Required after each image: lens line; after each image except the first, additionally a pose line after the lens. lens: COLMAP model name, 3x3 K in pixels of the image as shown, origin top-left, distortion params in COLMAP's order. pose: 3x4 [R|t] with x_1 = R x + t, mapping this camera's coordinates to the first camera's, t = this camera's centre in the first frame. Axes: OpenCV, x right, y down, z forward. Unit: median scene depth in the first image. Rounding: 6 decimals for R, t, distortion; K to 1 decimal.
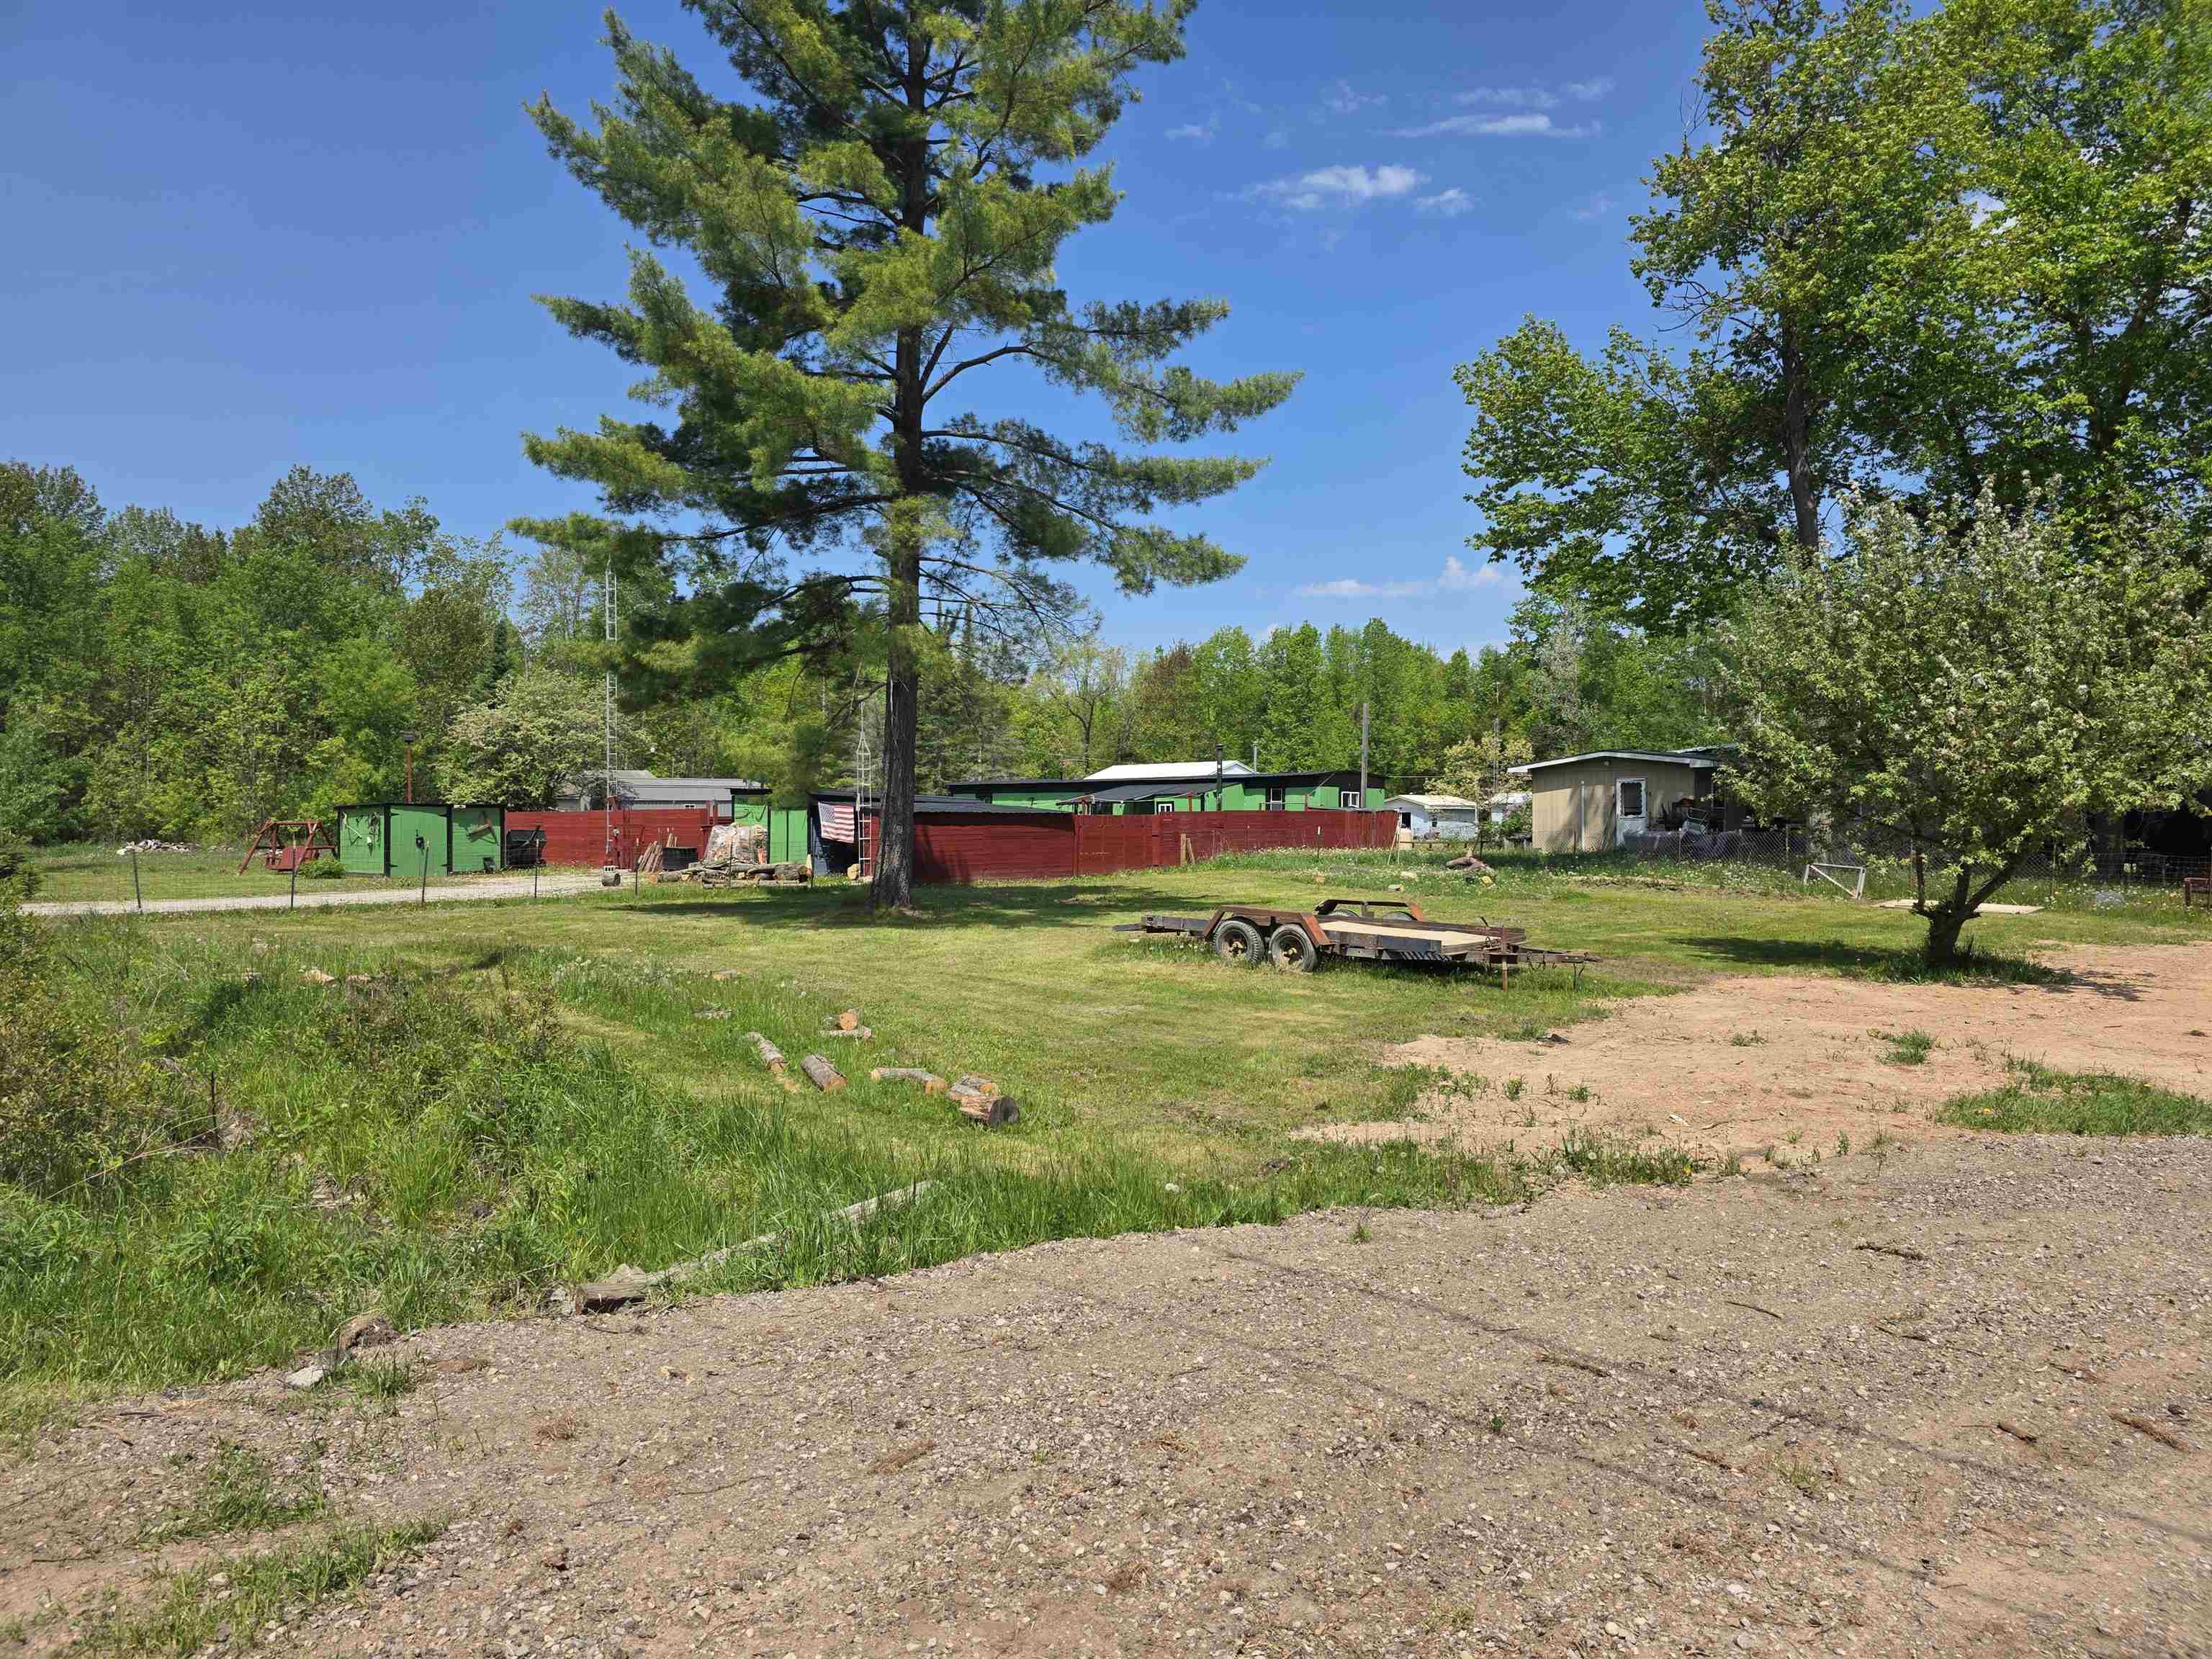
lens RADIAL K [[1499.4, 0, 1106.0], [0, 1499.4, 829.5], [0, 0, 1]] dist [0.073803, -0.077434]
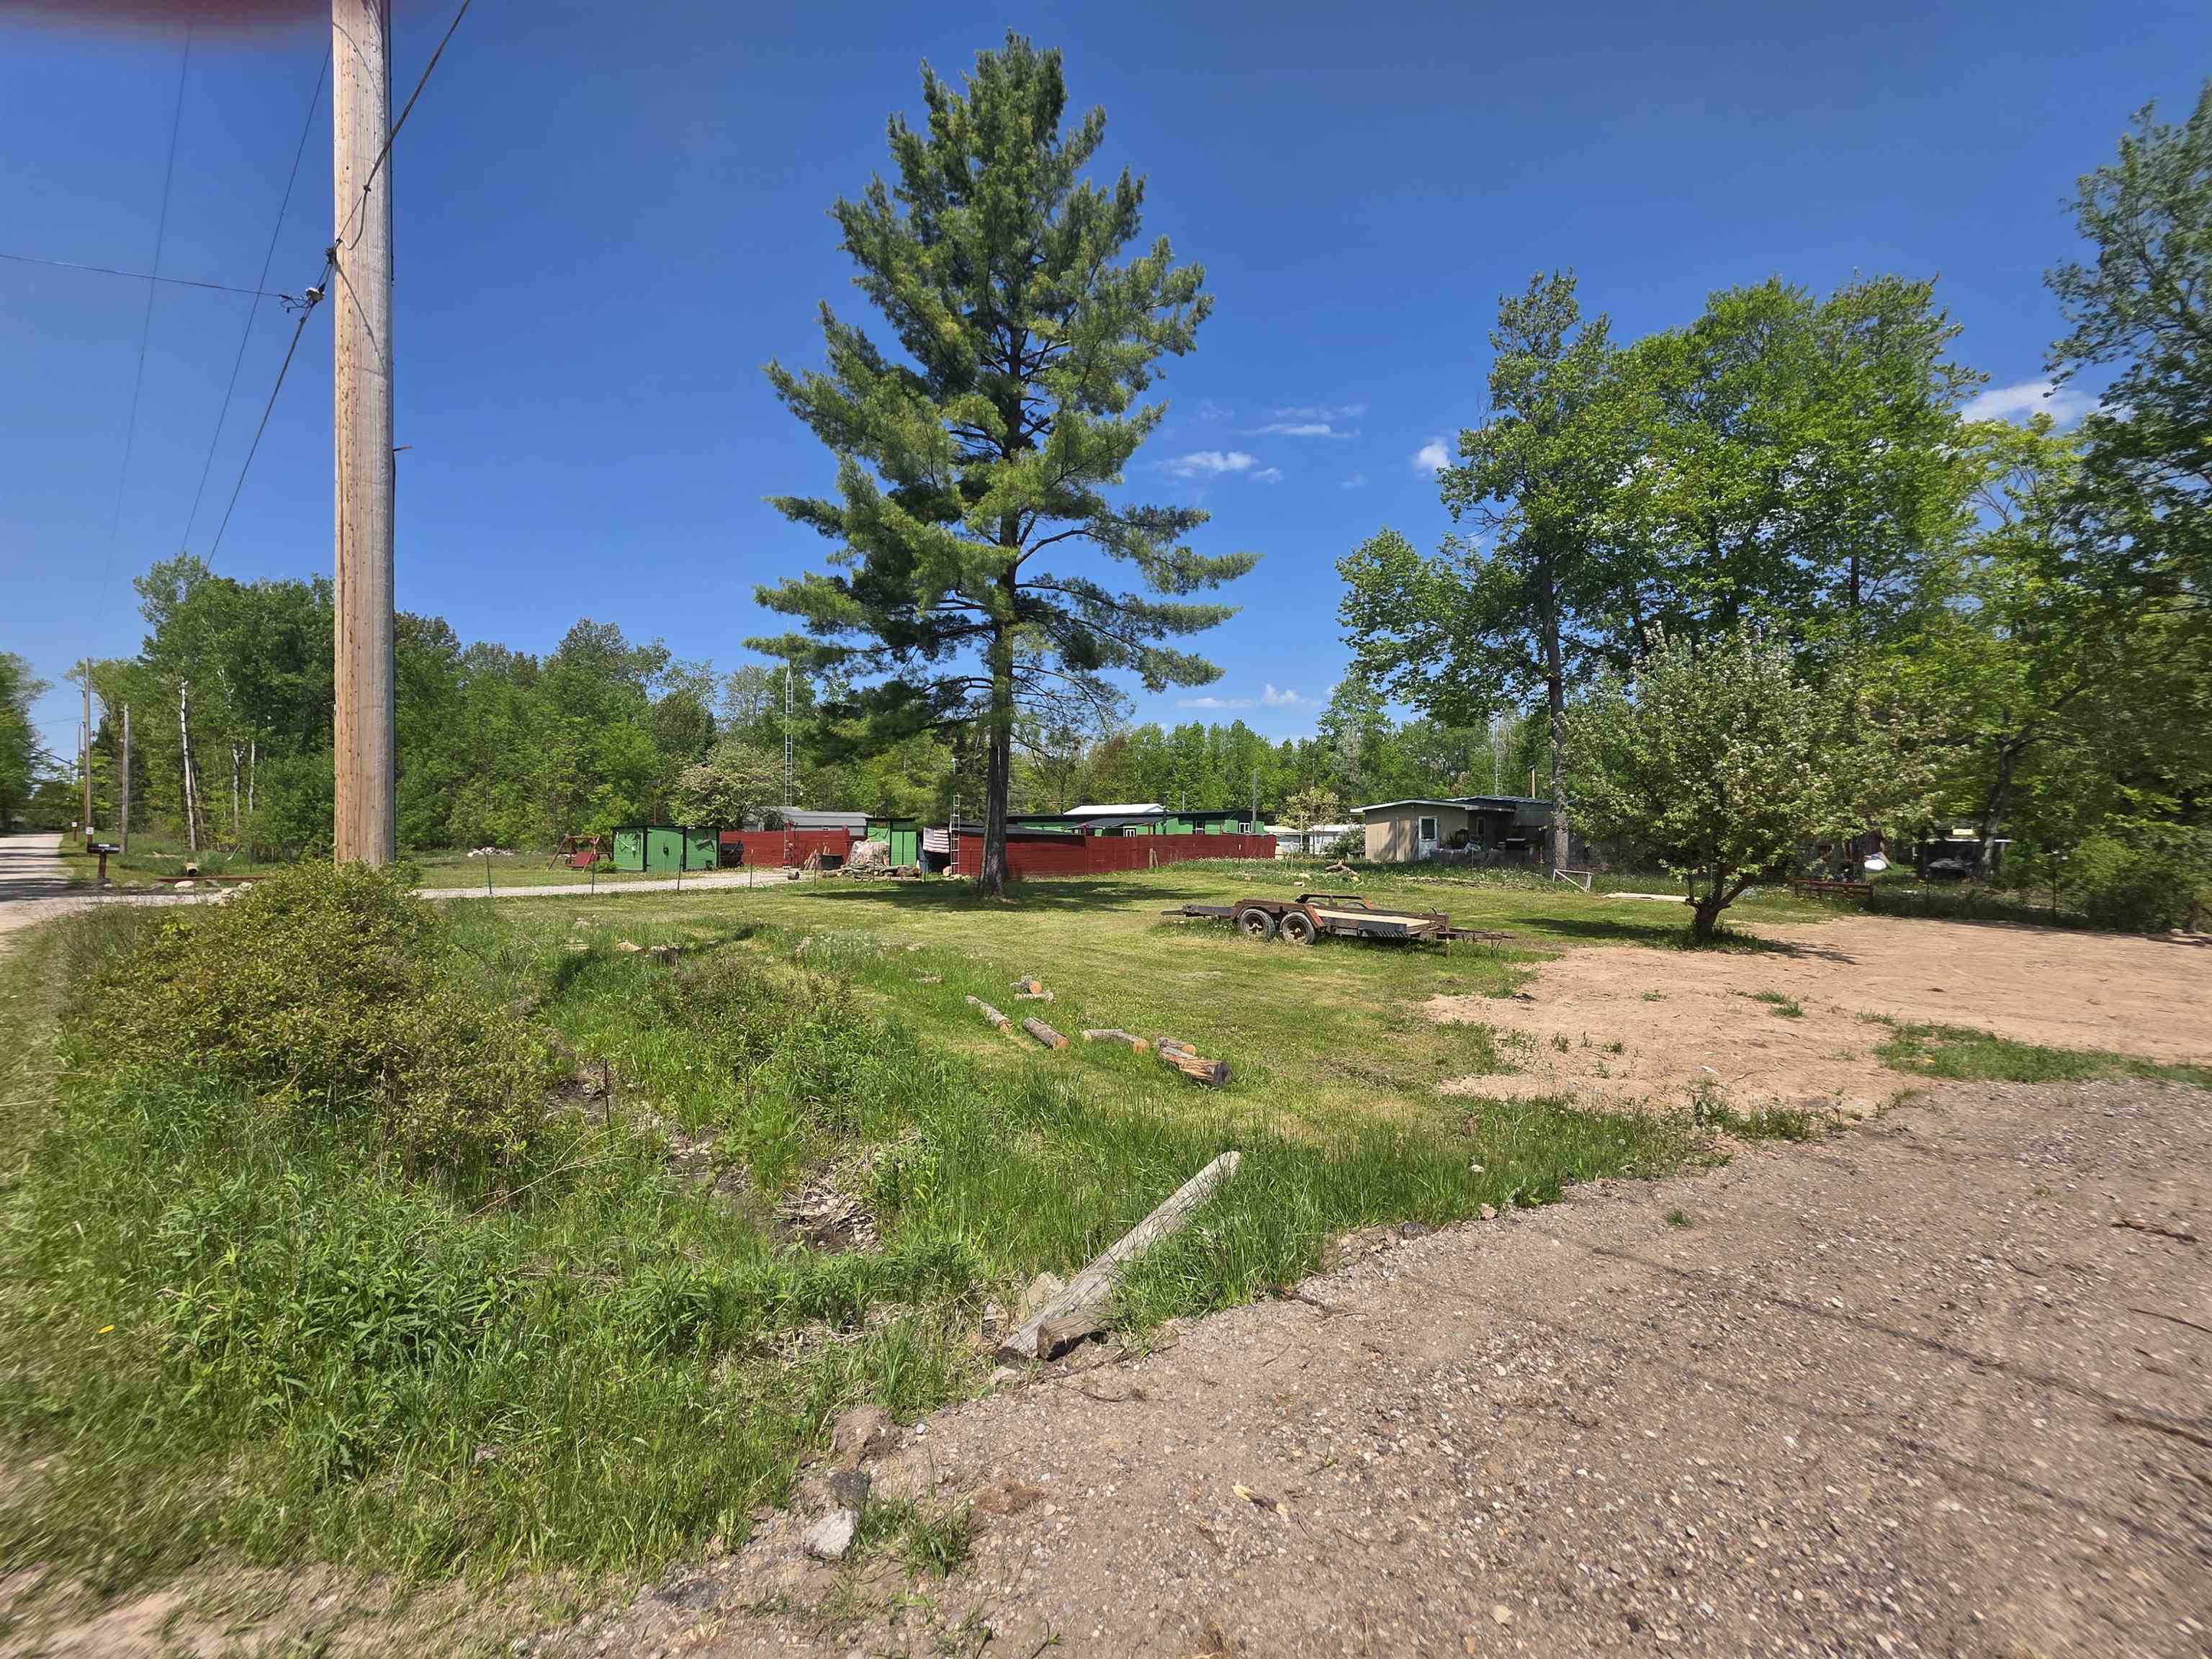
lens RADIAL K [[892.8, 0, 1100.4], [0, 892.8, 835.4], [0, 0, 1]] dist [0.000528, -0.000002]
pose [[0.998992, 0.007858, 0.044197, -0.069957], [-0.007374, 0.999911, -0.011114, -0.000383], [-0.044280, 0.010777, 0.998961, 0.089754]]
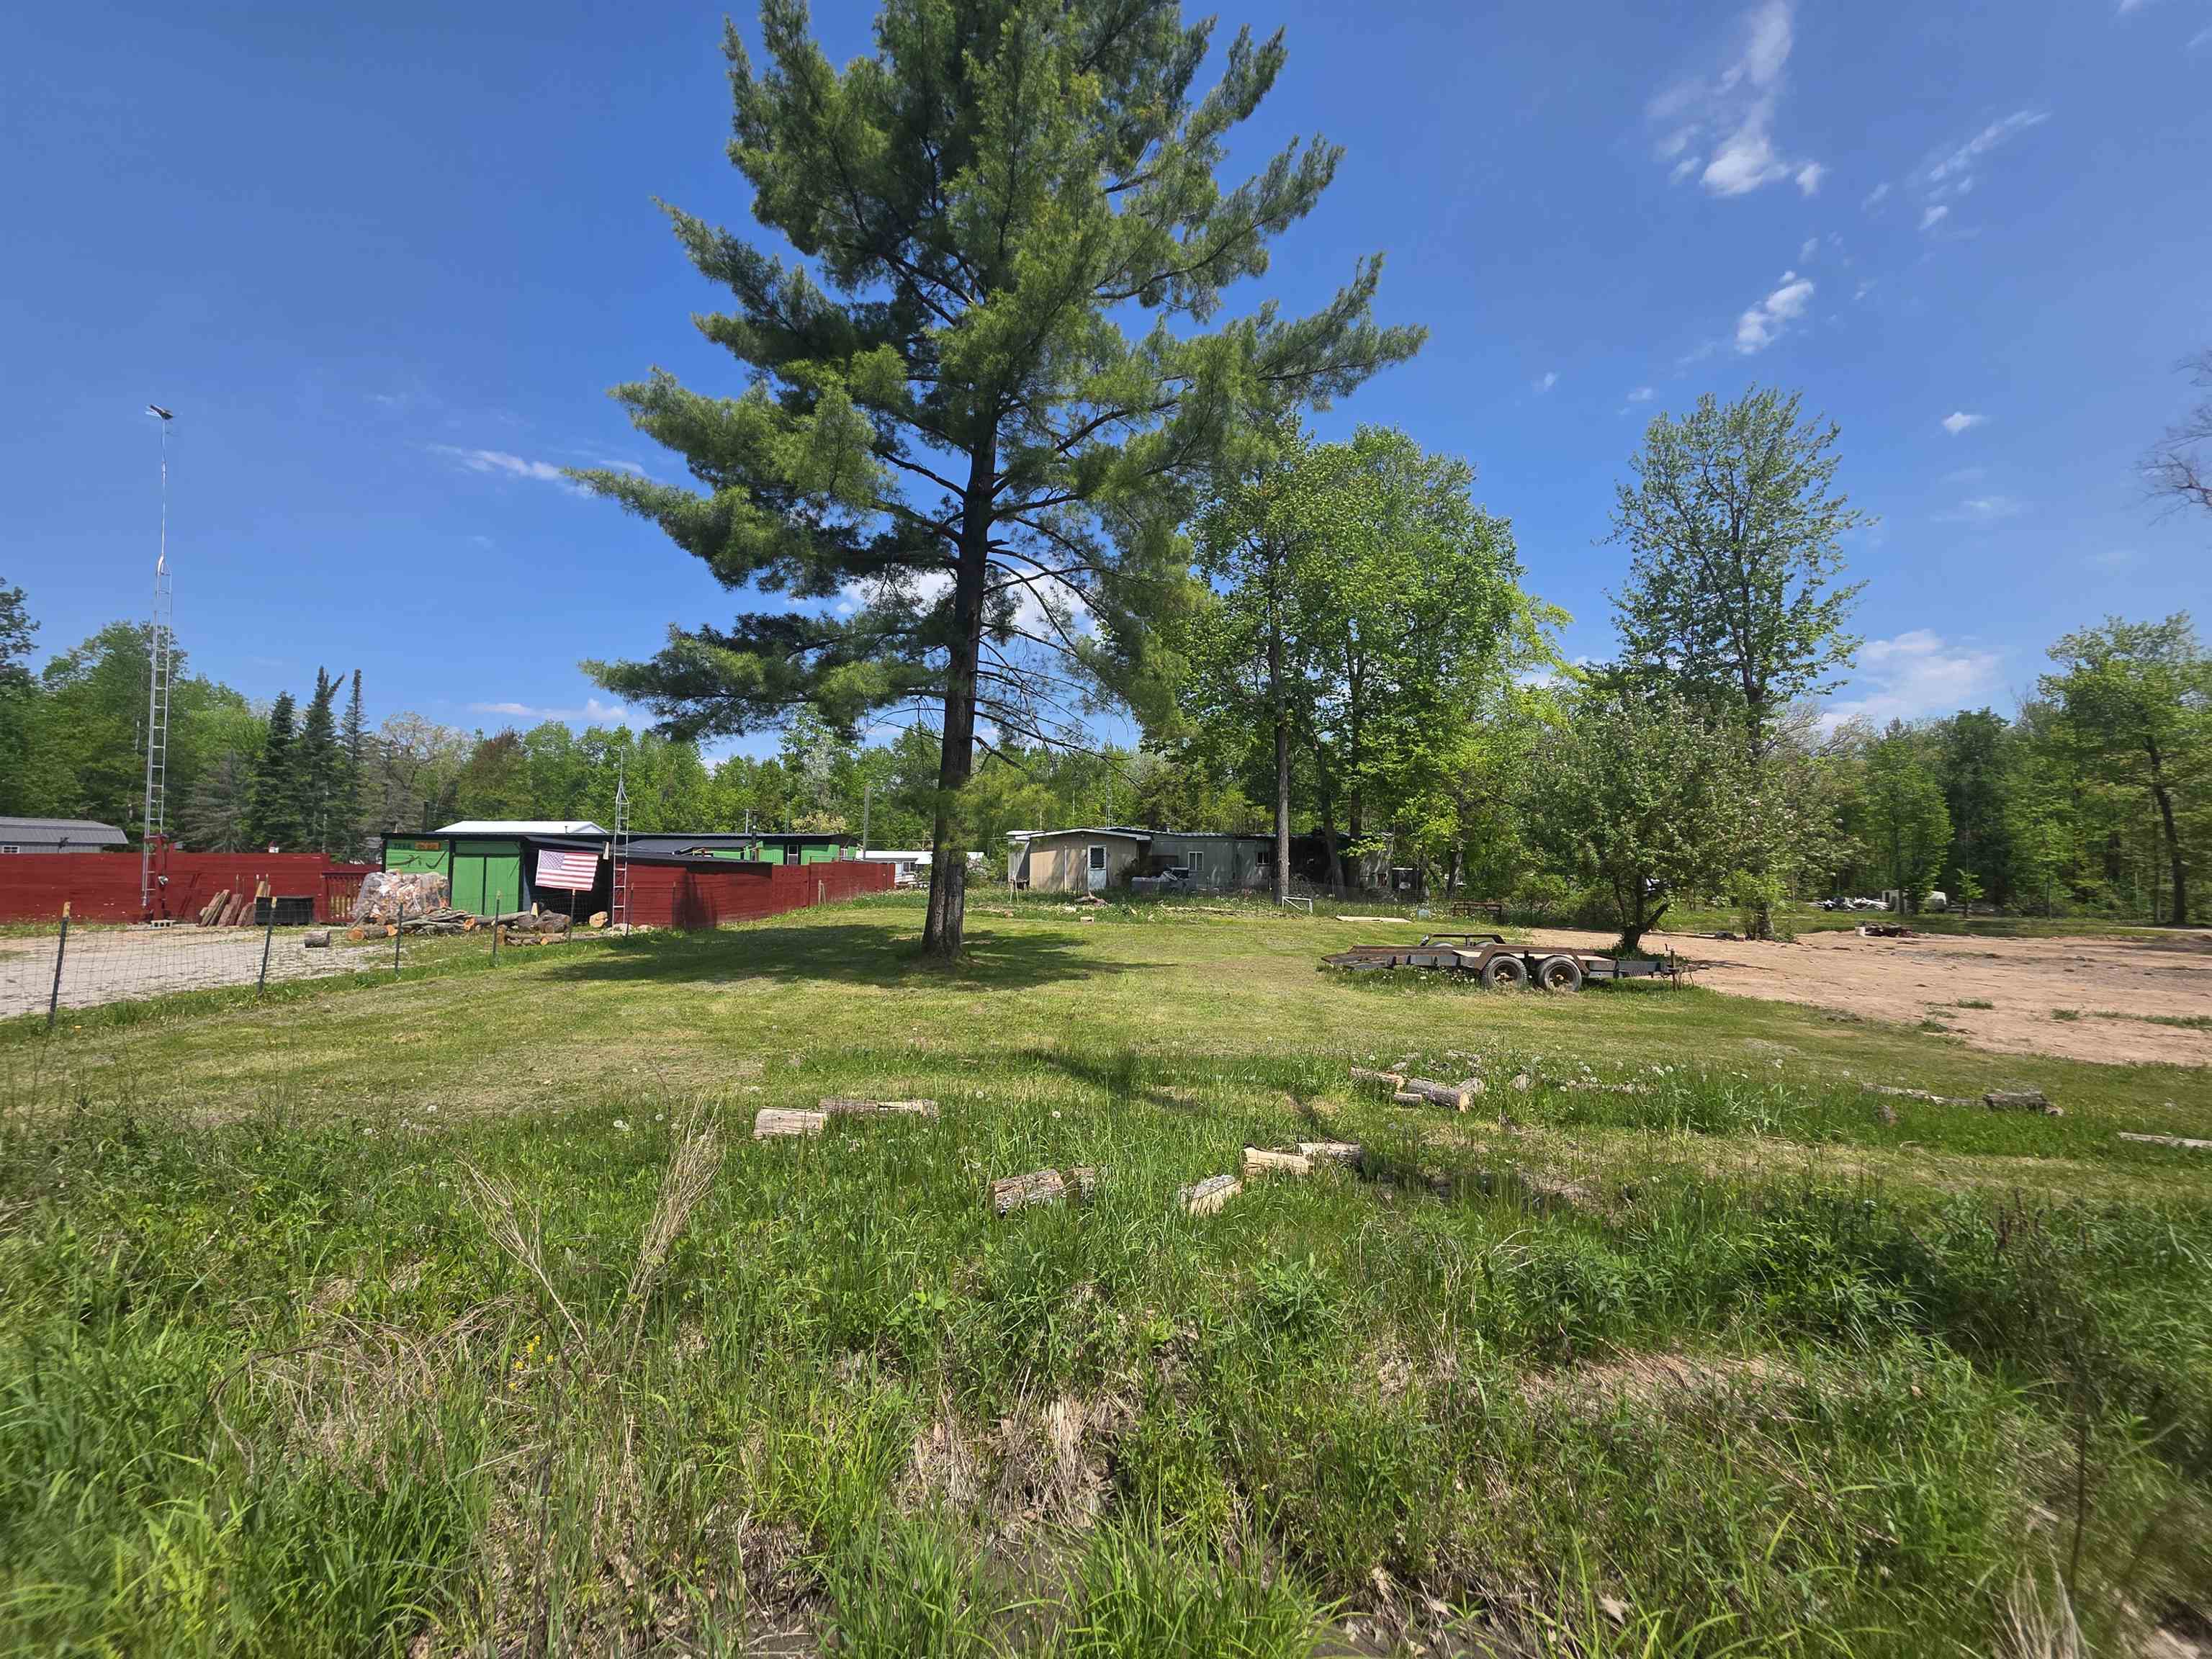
lens RADIAL K [[892.8, 0, 1100.4], [0, 892.8, 835.4], [0, 0, 1]] dist [0.000528, -0.000002]
pose [[0.730226, 0.032554, 0.682430, -0.456848], [-0.003557, 0.999032, -0.043851, -0.004466], [-0.683196, 0.029594, 0.729635, 0.462494]]
